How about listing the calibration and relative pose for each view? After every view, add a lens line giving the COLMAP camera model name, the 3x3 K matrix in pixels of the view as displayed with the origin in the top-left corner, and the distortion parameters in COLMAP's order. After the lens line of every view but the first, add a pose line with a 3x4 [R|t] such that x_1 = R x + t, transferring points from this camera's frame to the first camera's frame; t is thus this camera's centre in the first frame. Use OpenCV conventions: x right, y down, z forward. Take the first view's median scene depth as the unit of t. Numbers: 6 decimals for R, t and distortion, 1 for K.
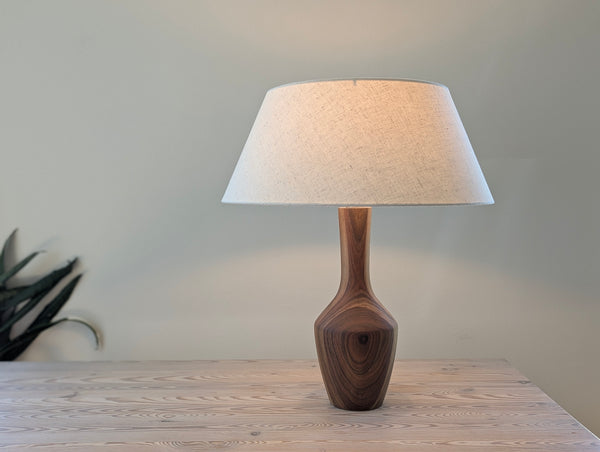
lens RADIAL K [[676.2, 0, 300.0], [0, 676.2, 226.0], [0, 0, 1]] dist [0.064100, -0.155304]
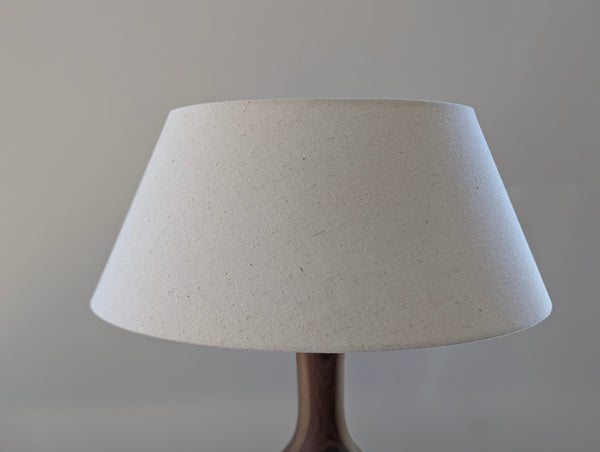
lens RADIAL K [[672.5, 0, 326.1], [0, 672.5, 225.6], [0, 0, 1]] dist [0.084984, -0.183843]
pose [[0.998454, -0.004013, 0.055434, 0.054922], [0.002394, 0.999569, 0.029242, -0.118021], [-0.055528, -0.029065, 0.998034, 0.406407]]
